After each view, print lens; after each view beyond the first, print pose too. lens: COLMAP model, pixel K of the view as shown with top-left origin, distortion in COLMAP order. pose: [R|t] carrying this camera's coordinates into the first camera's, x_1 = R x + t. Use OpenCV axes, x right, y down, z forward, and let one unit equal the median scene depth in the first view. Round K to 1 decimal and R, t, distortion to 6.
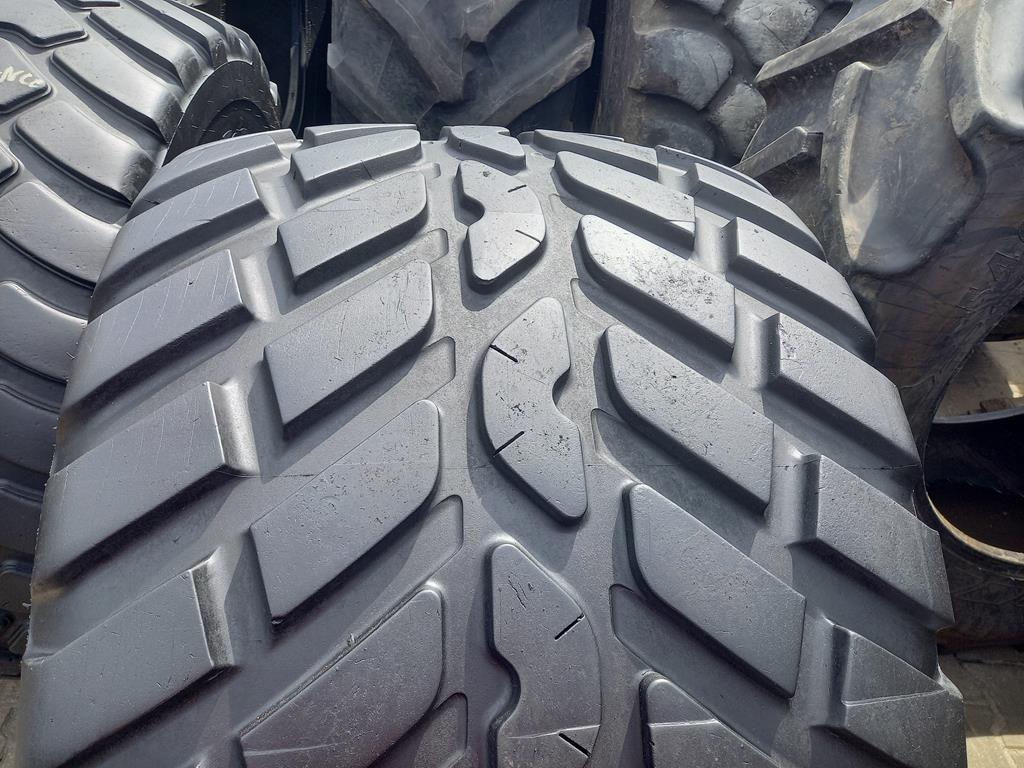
lens RADIAL K [[754.2, 0, 512.0], [0, 754.2, 384.0], [0, 0, 1]] dist [0.008766, -0.007528]
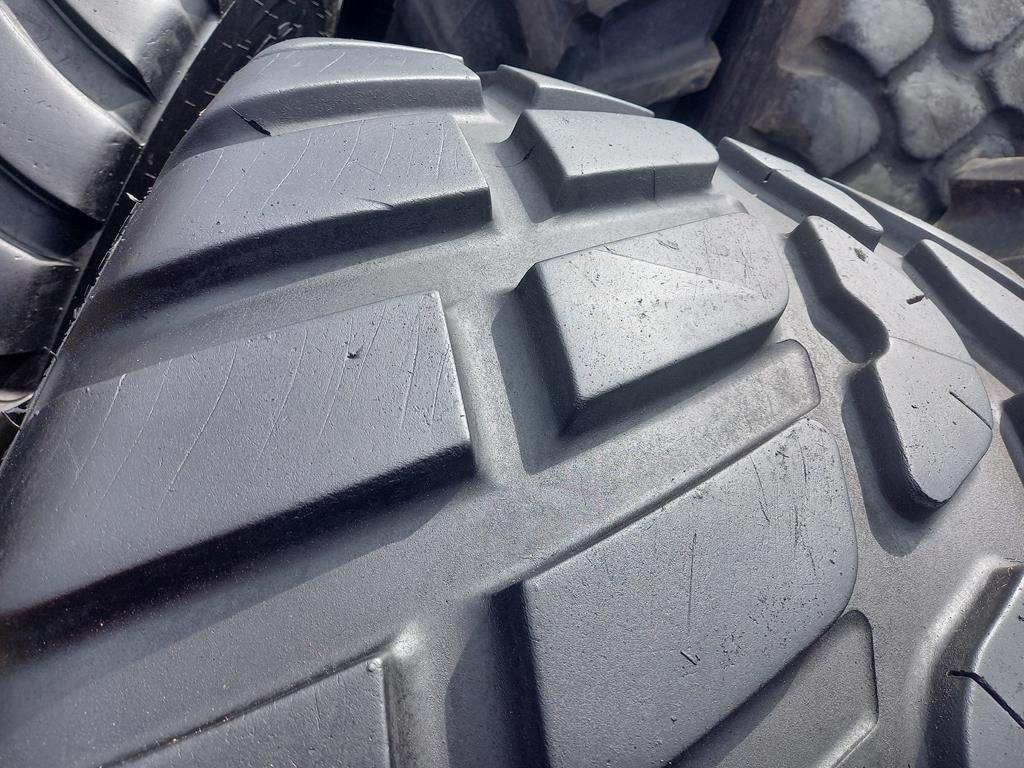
lens RADIAL K [[759.7, 0, 512.0], [0, 759.7, 384.0], [0, 0, 1]] dist [-0.010186, -0.008441]
pose [[0.956091, 0.264848, 0.125484, -0.136374], [-0.267065, 0.963678, 0.000874, -0.049695], [-0.120694, -0.034348, 0.992095, 0.199017]]
